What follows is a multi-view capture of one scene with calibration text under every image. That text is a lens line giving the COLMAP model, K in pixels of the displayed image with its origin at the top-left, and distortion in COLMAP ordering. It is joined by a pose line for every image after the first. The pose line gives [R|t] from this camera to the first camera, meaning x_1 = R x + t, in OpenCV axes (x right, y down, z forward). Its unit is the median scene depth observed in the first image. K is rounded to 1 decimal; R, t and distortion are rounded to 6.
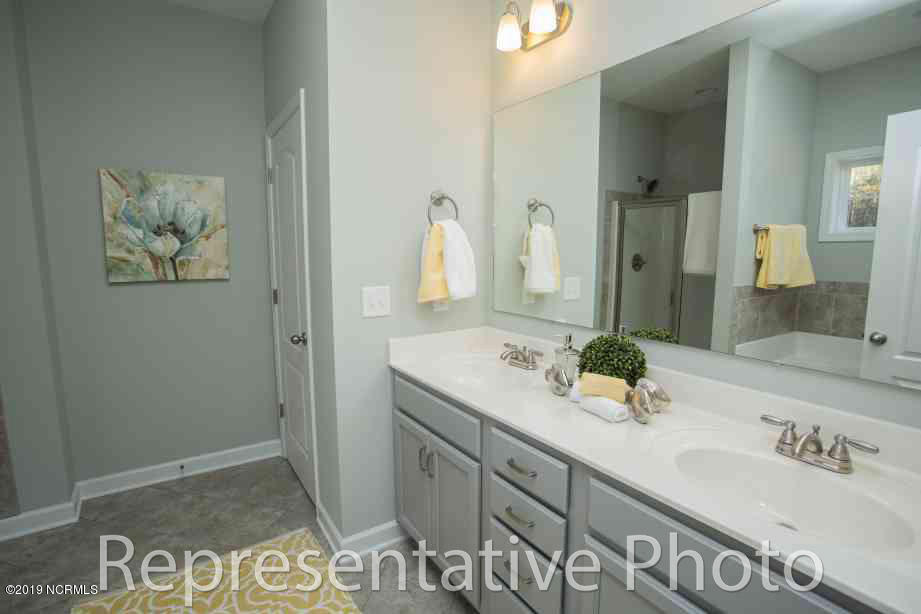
lens RADIAL K [[443.7, 0, 460.4], [0, 443.7, 306.8], [0, 0, 1]] dist [-0.035184, 0.000766]
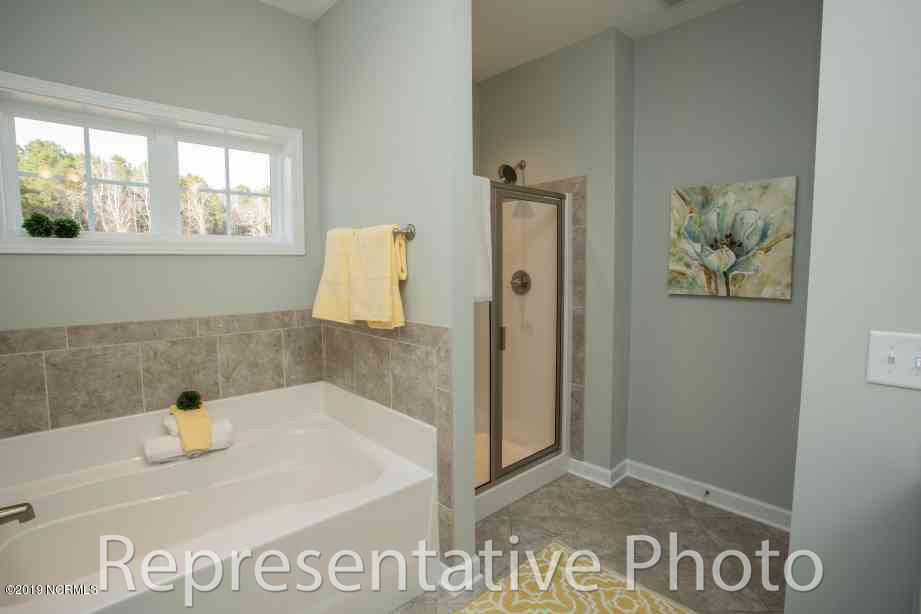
lens RADIAL K [[443.7, 0, 461.0], [0, 443.7, 306.0], [0, 0, 1]] dist [-0.035184, 0.000766]
pose [[0.156193, 0.089435, -0.983669, 0.189355], [-0.124846, 0.989692, 0.070158, -0.036034], [0.979805, 0.111849, 0.165749, 0.296324]]
